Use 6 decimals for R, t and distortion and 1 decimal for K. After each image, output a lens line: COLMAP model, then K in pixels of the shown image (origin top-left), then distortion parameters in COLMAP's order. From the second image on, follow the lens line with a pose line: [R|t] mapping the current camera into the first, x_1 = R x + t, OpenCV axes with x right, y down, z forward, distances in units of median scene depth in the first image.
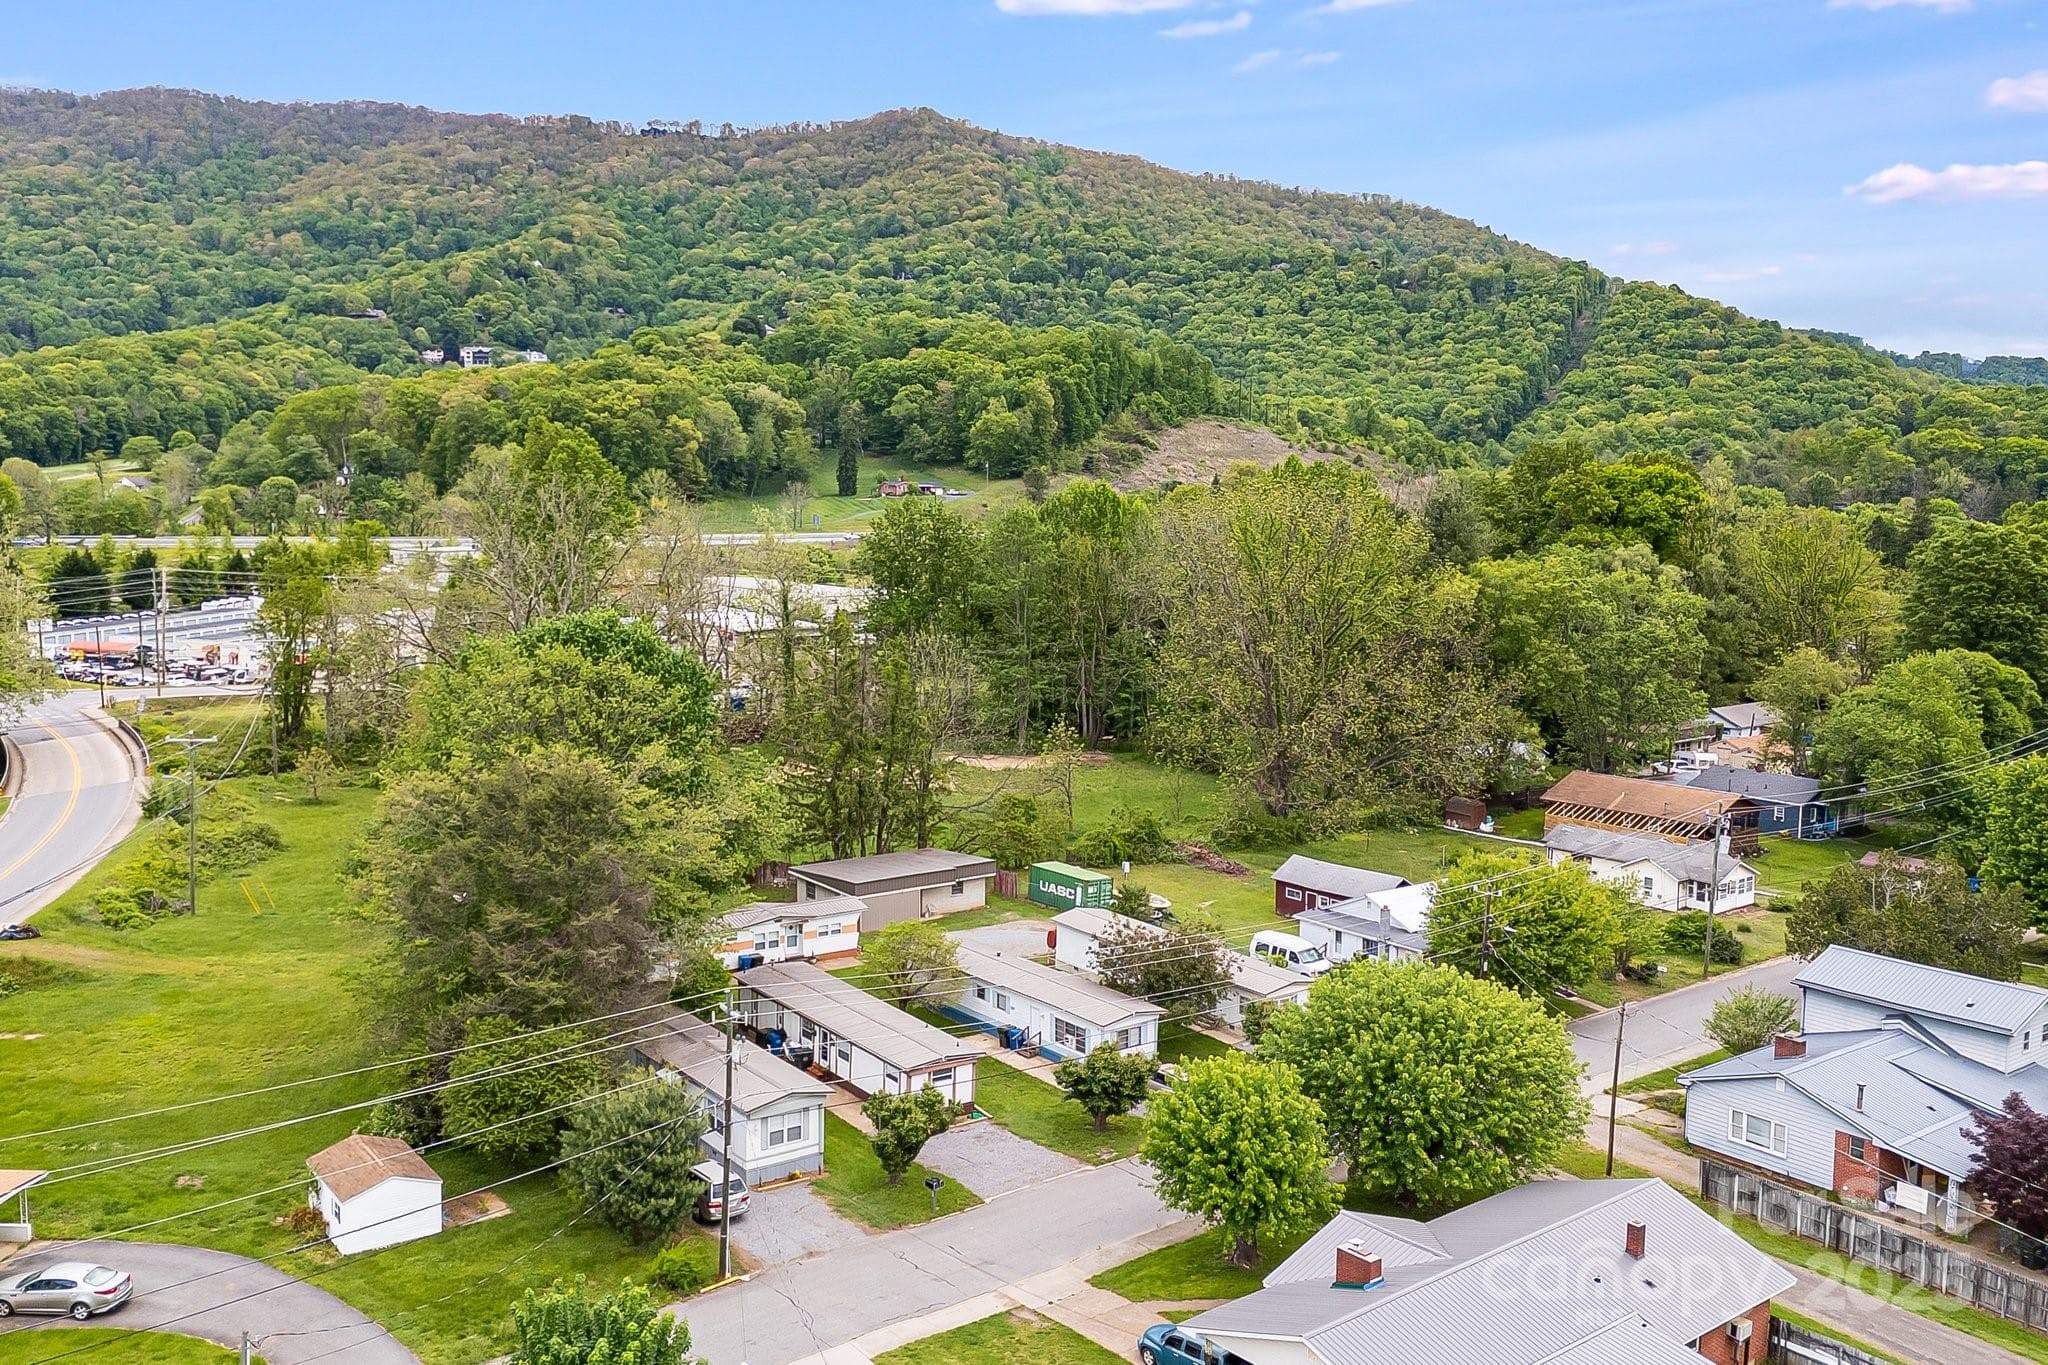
lens RADIAL K [[1777.3, 0, 1016.6], [0, 1777.3, 687.0], [0, 0, 1]] dist [0.091320, -0.105873]
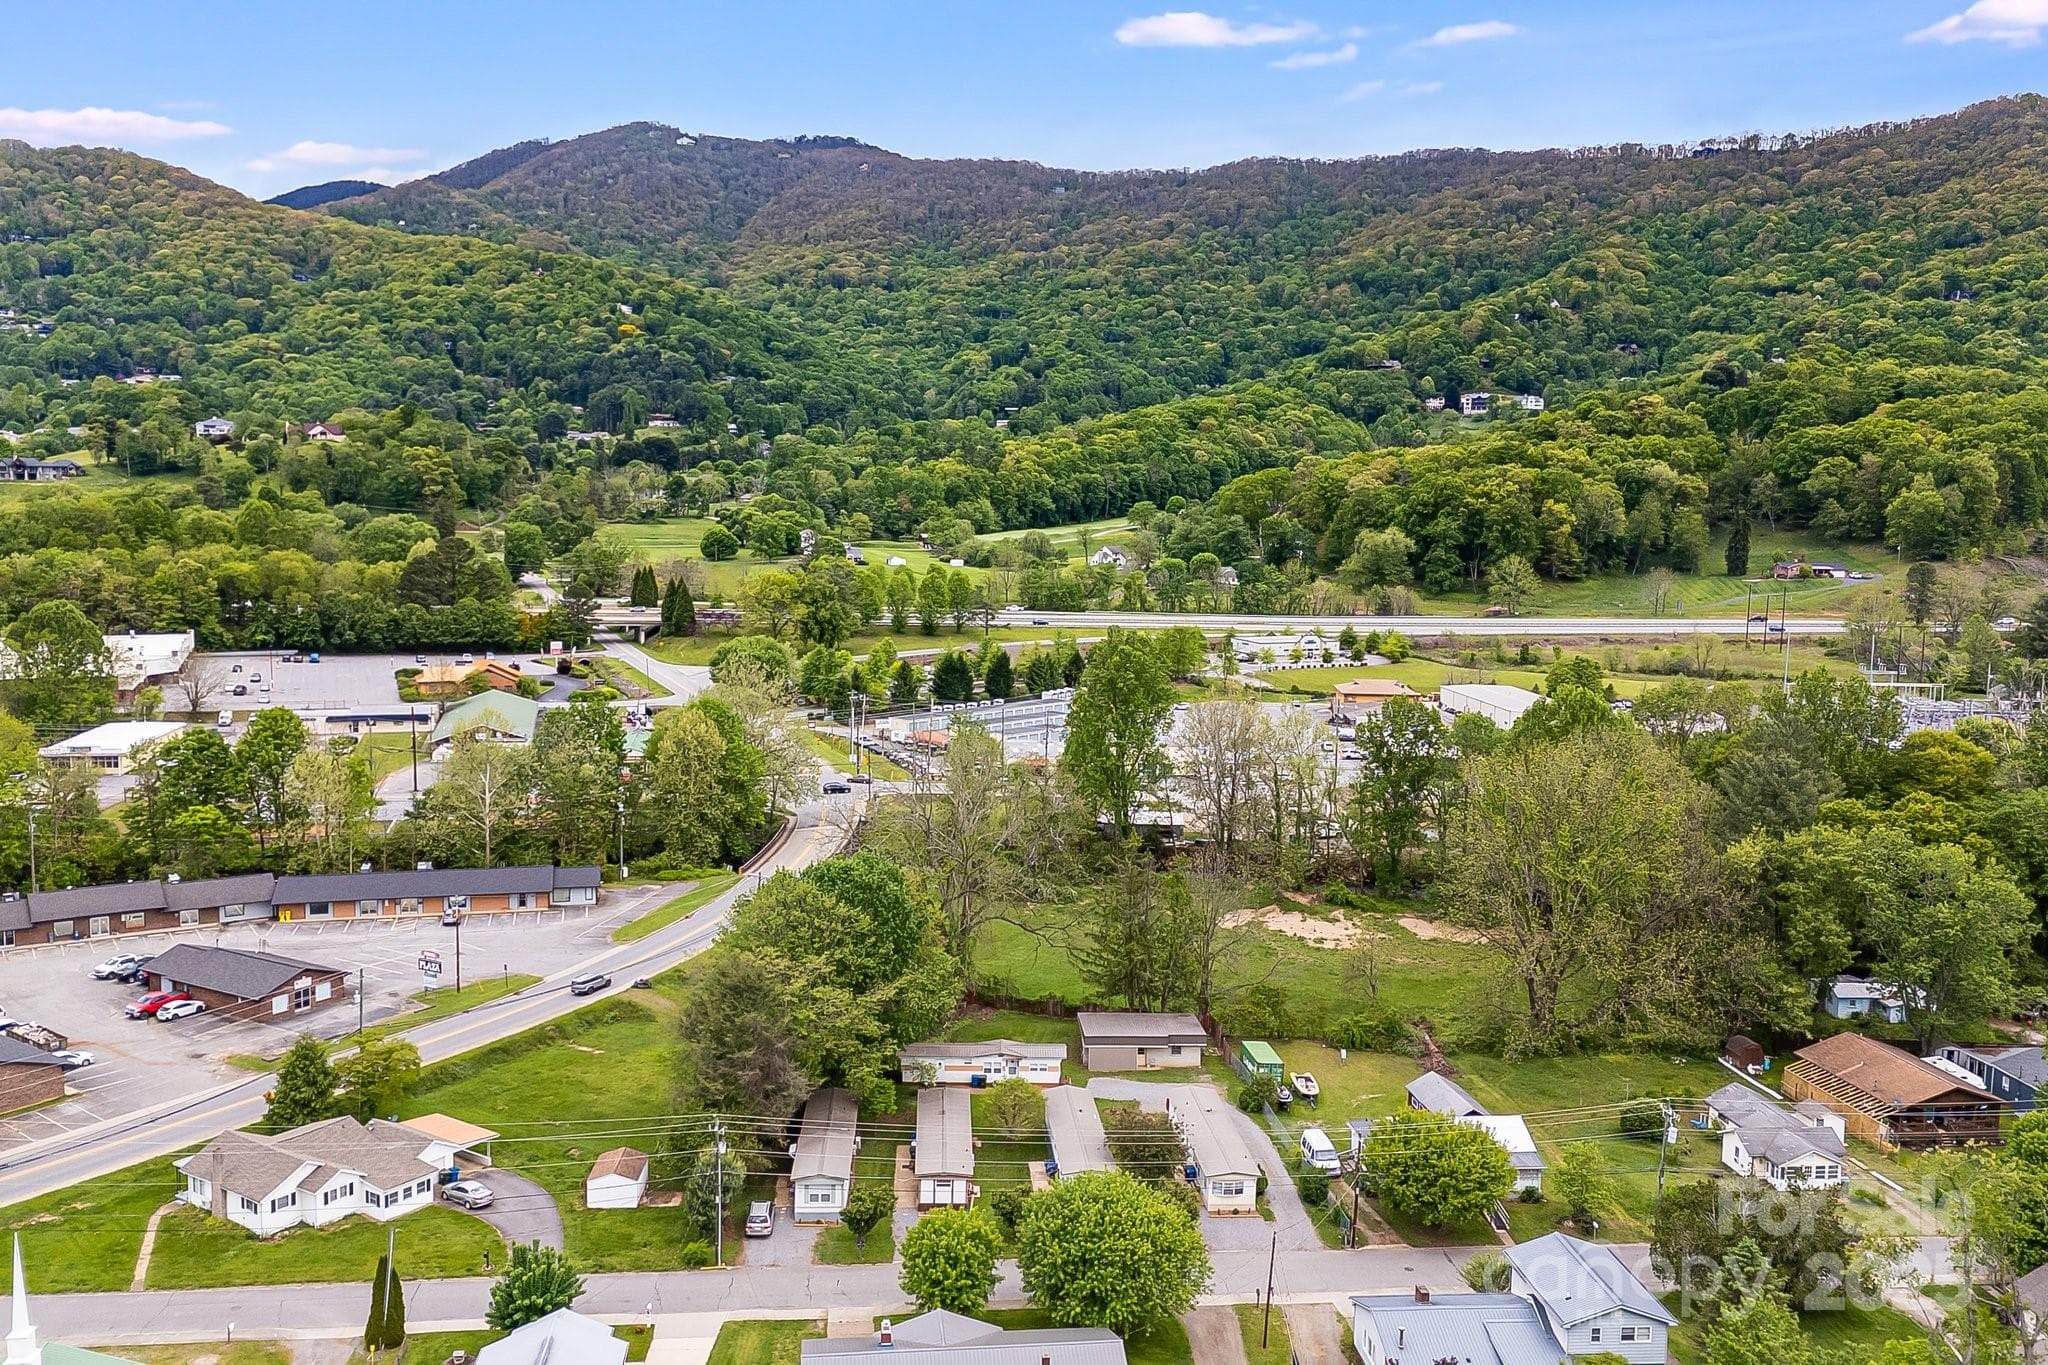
lens RADIAL K [[1777.3, 0, 1021.2], [0, 1777.3, 668.7], [0, 0, 1]] dist [0.091320, -0.105873]
pose [[0.840608, 0.061381, -0.538155, 0.045191], [-0.070109, 0.997530, 0.004266, -0.013634], [0.537088, 0.034143, 0.842835, -0.018342]]
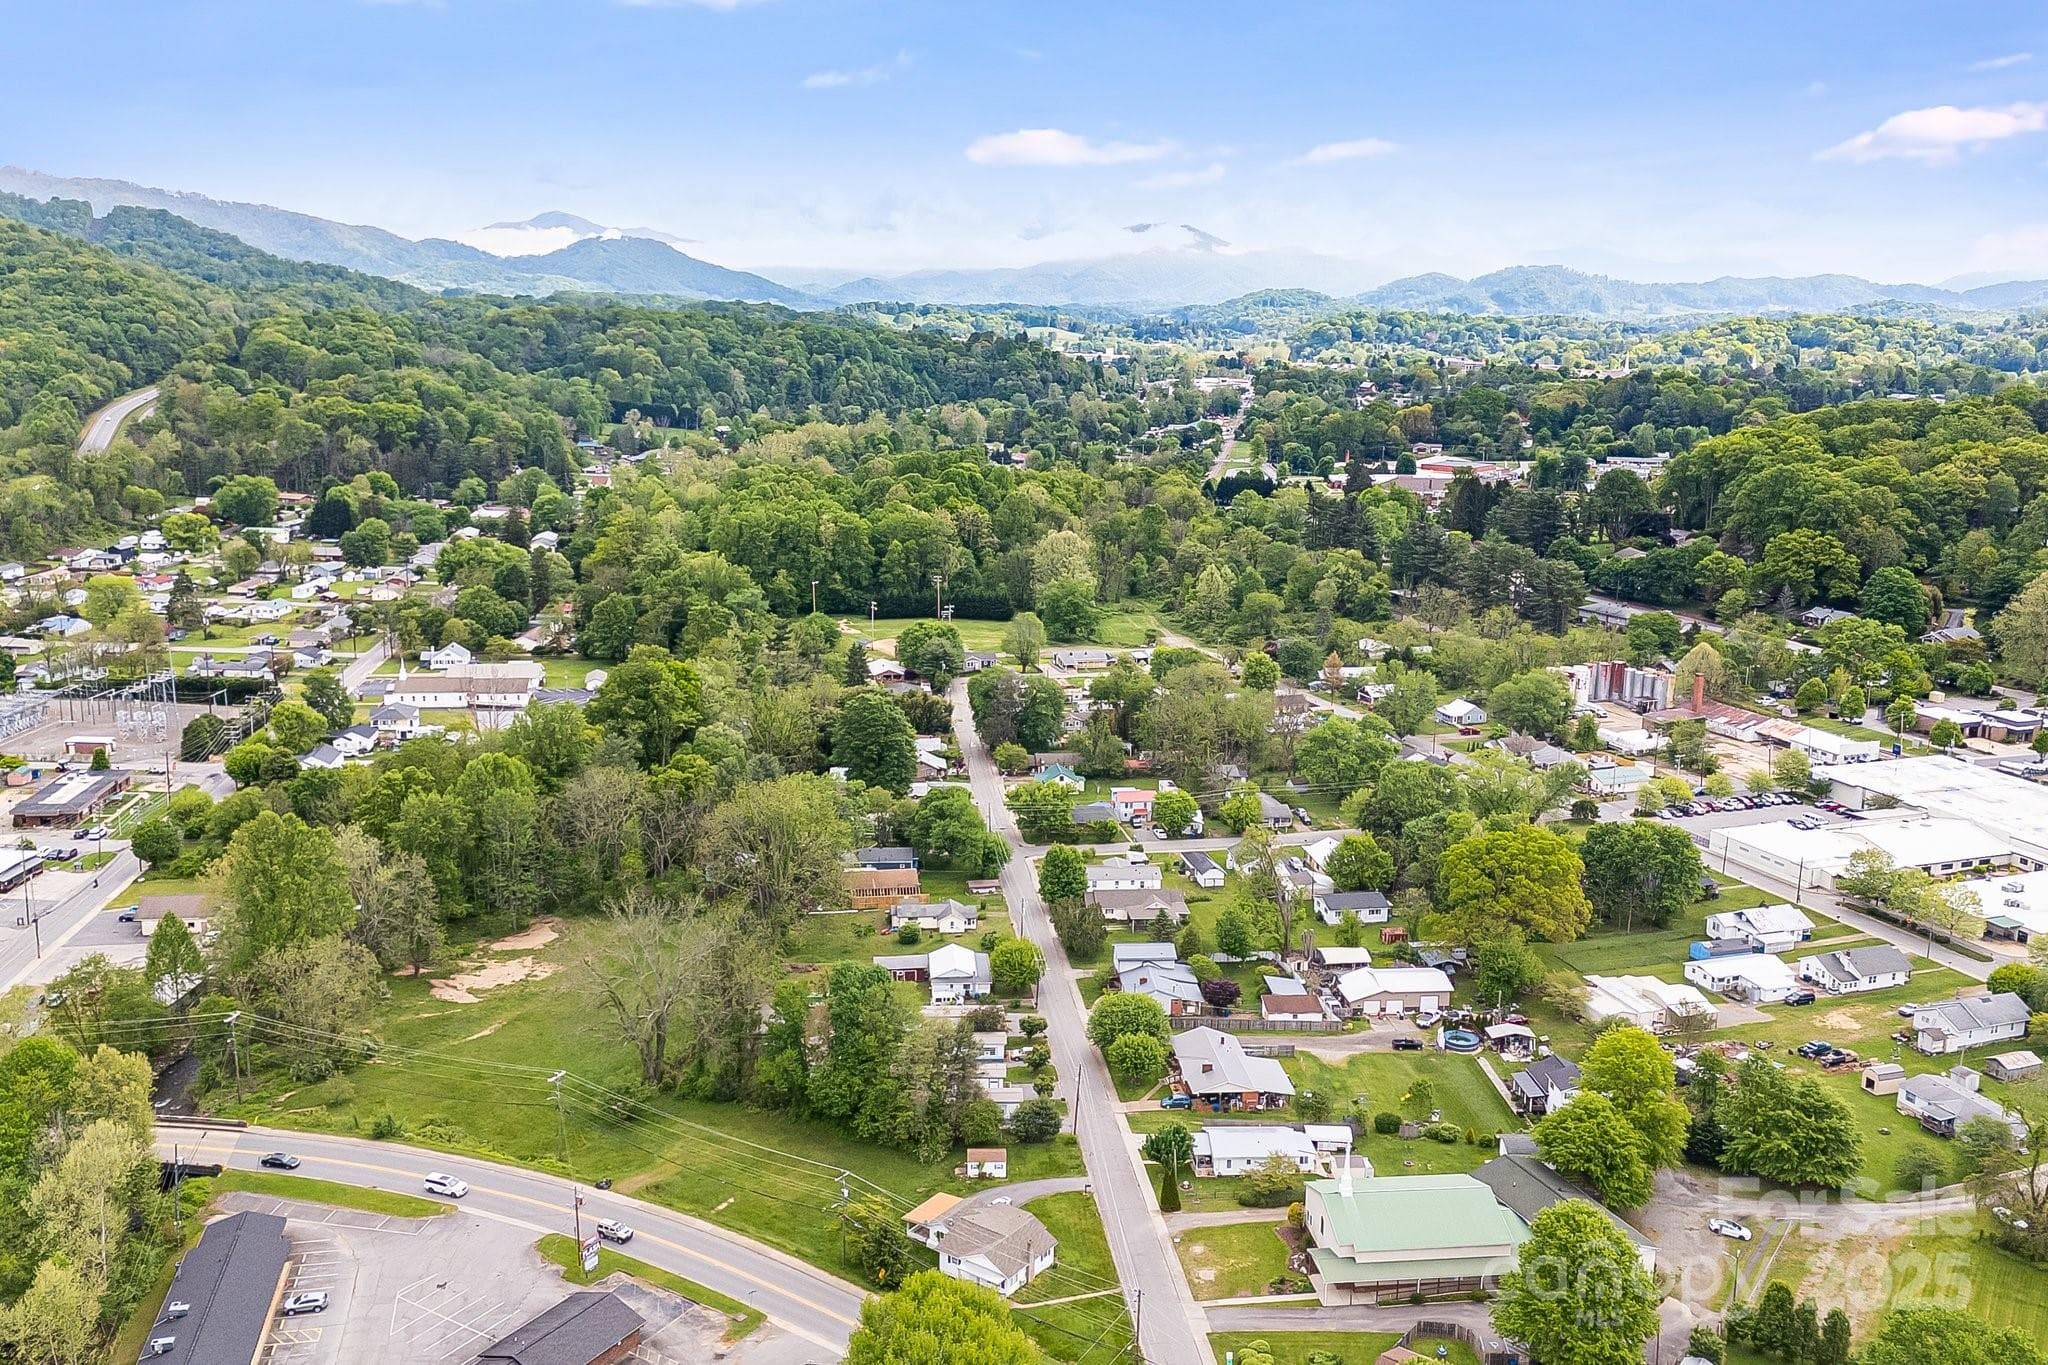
lens RADIAL K [[1777.3, 0, 1010.0], [0, 1777.3, 668.6], [0, 0, 1]] dist [0.091320, -0.105873]
pose [[0.558836, -0.180454, 0.809406, -0.127869], [0.097221, 0.983563, 0.152157, -0.050386], [-0.823559, -0.006339, 0.567194, -0.041271]]
